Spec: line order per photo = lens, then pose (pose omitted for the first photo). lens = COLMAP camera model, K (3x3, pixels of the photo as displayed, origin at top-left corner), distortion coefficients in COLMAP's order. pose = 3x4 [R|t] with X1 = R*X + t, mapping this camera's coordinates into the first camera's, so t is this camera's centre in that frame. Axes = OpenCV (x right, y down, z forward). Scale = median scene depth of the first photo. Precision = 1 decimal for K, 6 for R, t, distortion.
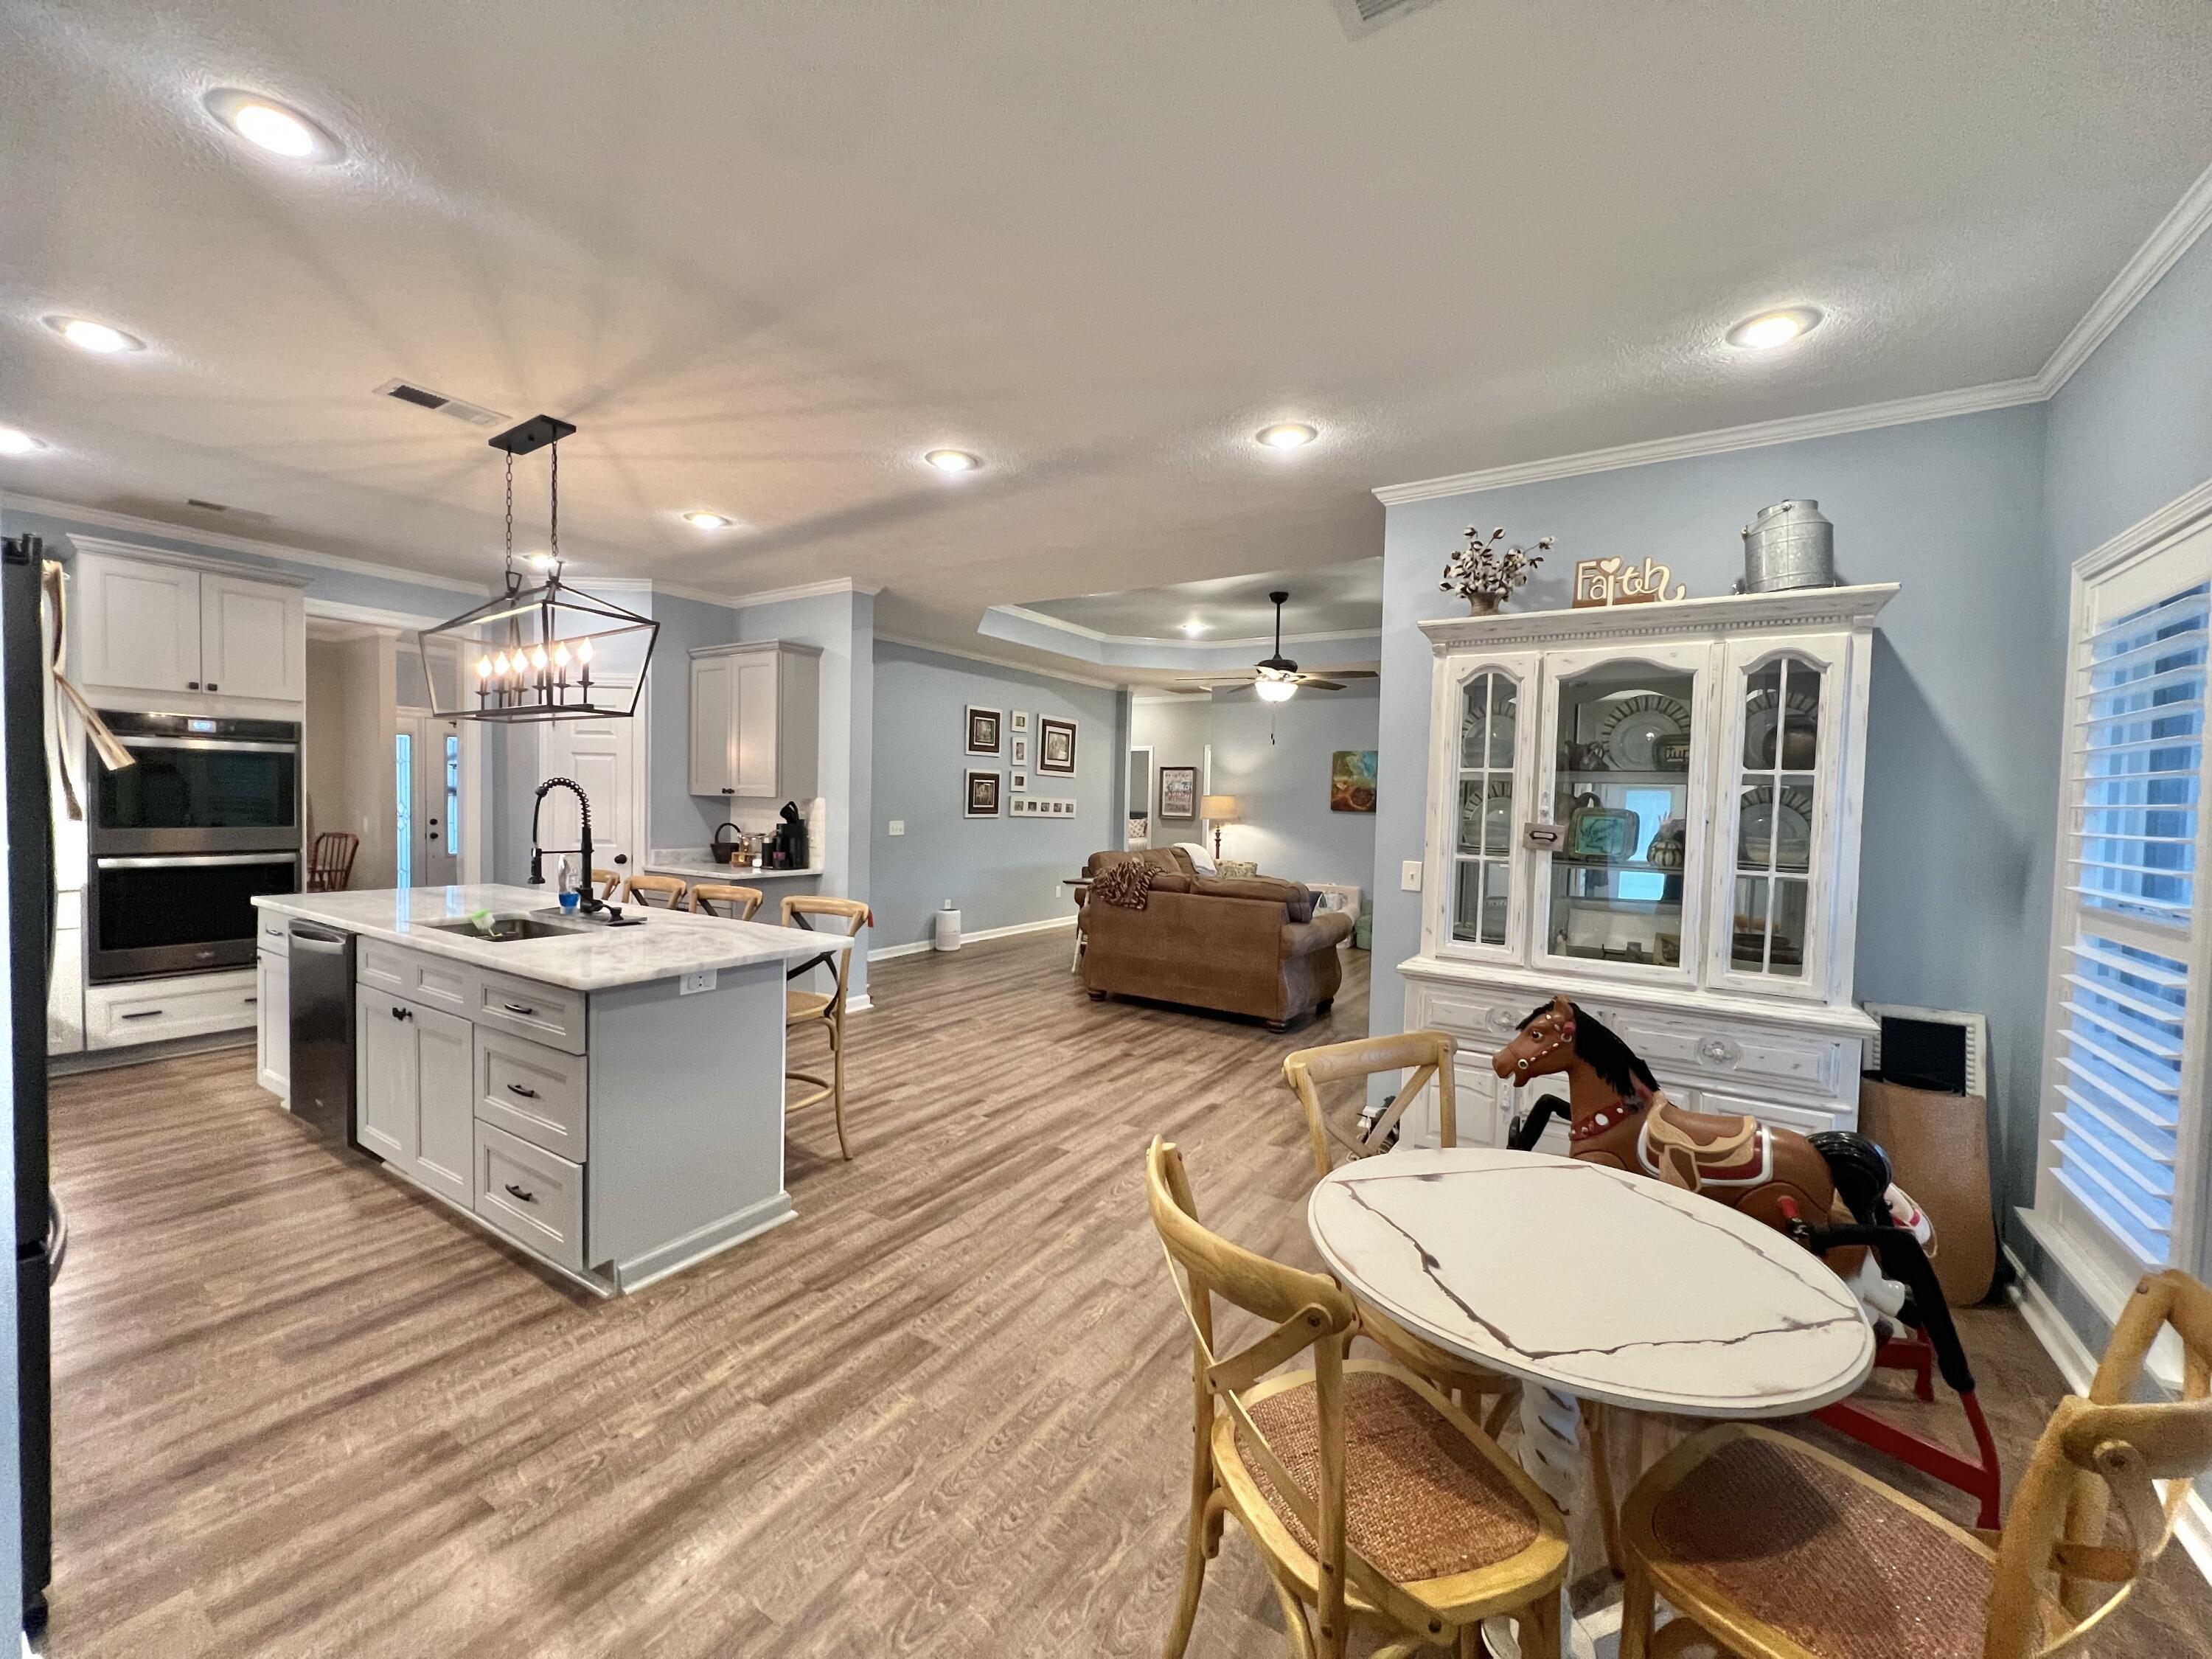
lens RADIAL K [[885.6, 0, 1107.0], [0, 885.6, 829.2], [0, 0, 1]] dist [-0.001427, 0.000560]
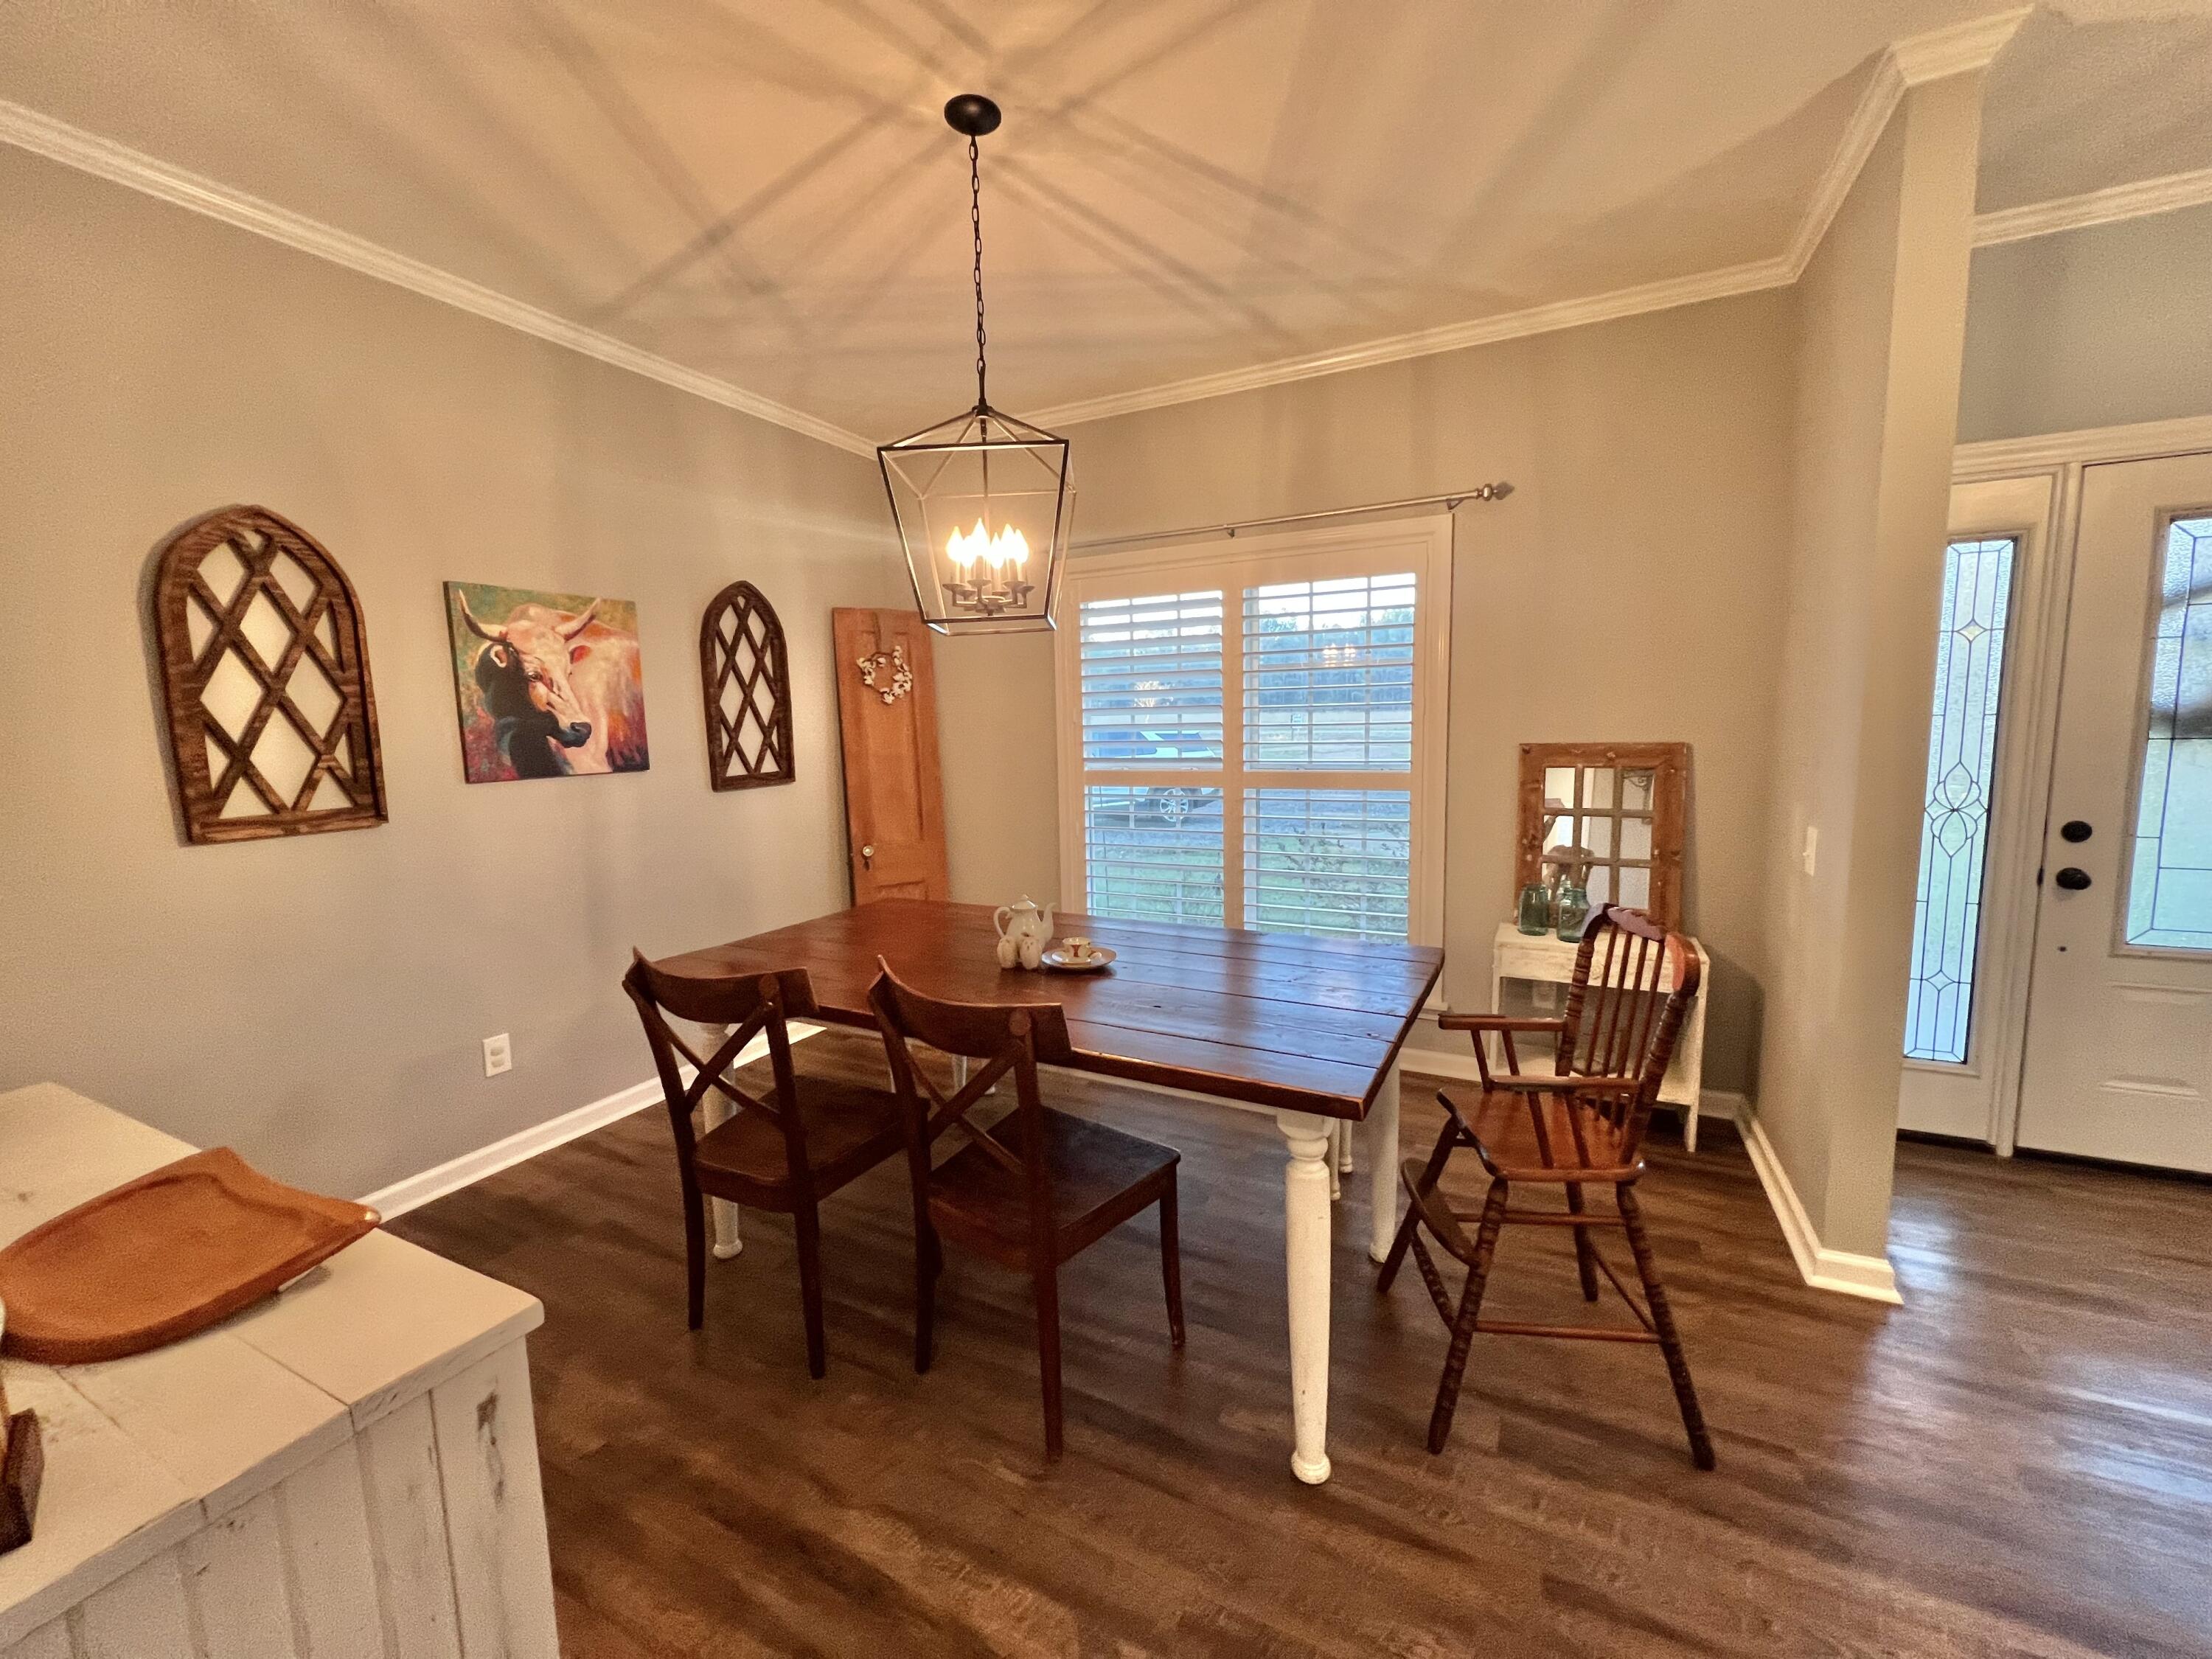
lens RADIAL K [[885.6, 0, 1112.0], [0, 885.6, 833.8], [0, 0, 1]] dist [-0.001427, 0.000560]
pose [[0.109030, 0.091823, -0.989788, -1.268035], [-0.004009, 0.995757, 0.091935, -0.083408], [0.994030, -0.006056, 0.108935, 1.631991]]
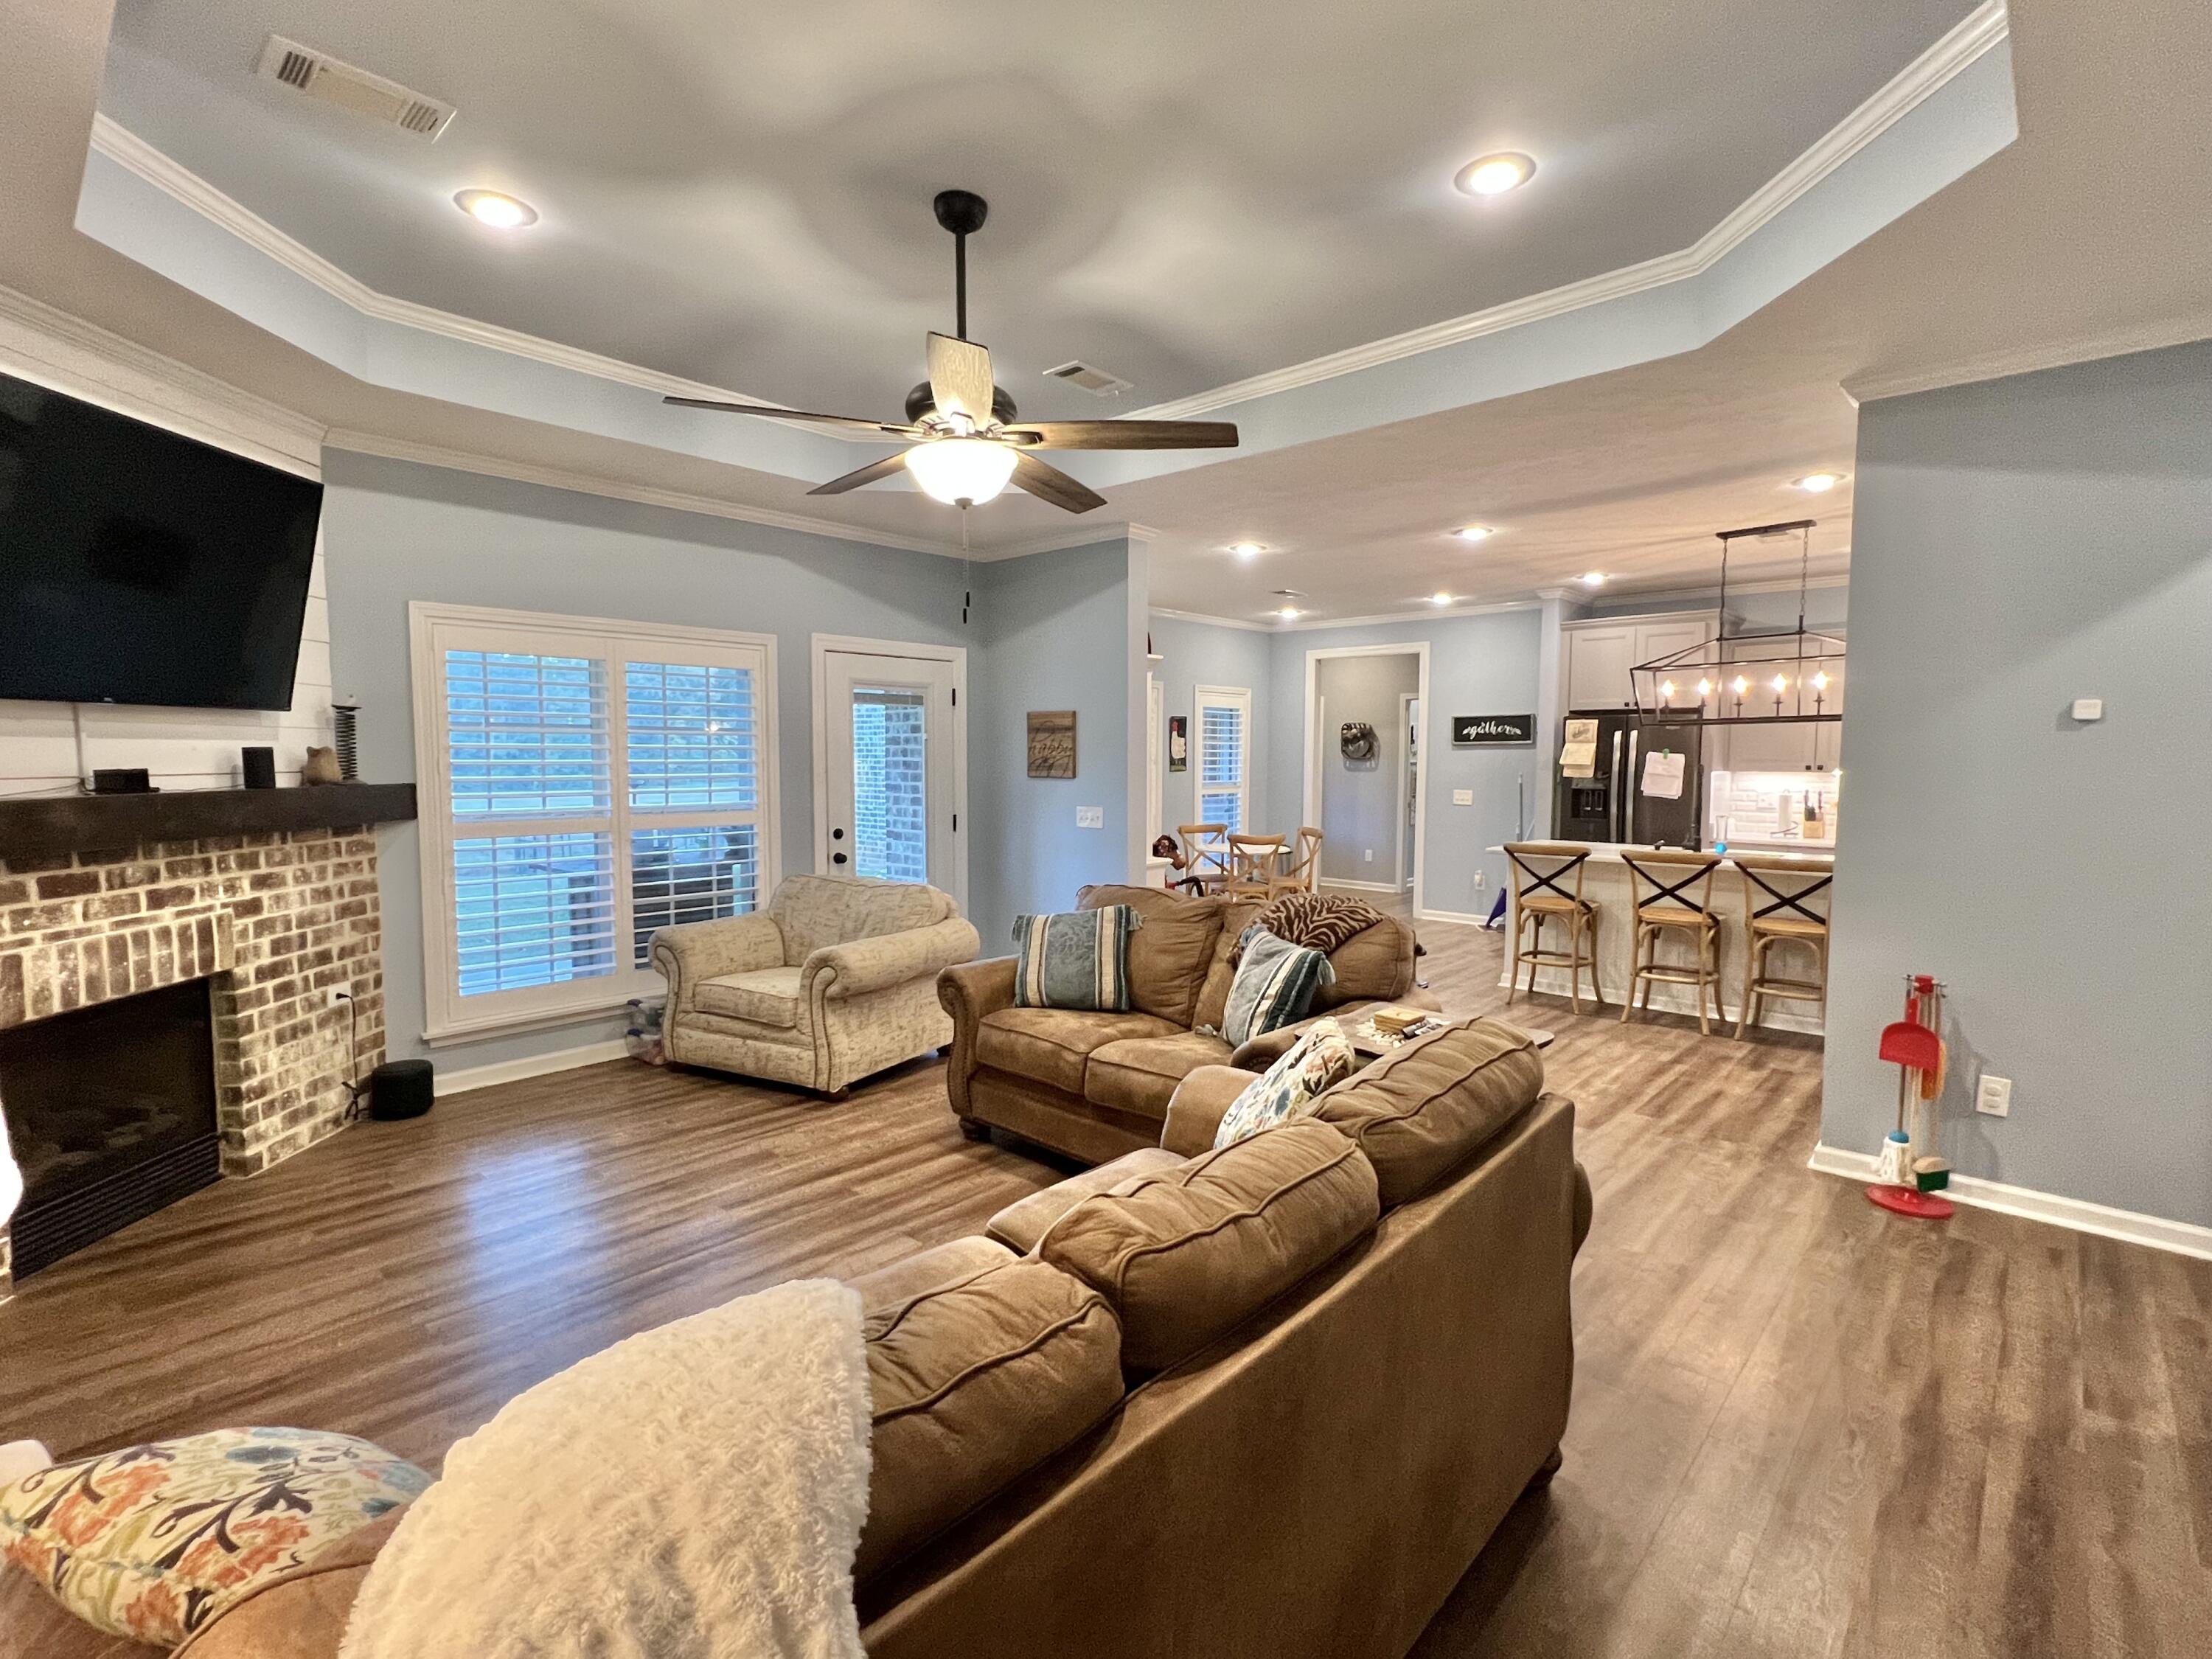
lens RADIAL K [[1040.8, 0, 1101.6], [0, 1040.8, 828.2], [0, 0, 1]] dist [0.000705, -0.000496]
pose [[-0.984593, -0.040615, 0.170079, 0.109201], [-0.022193, 0.993811, 0.108842, -0.114065], [-0.173447, 0.103390, -0.979401, 2.774311]]
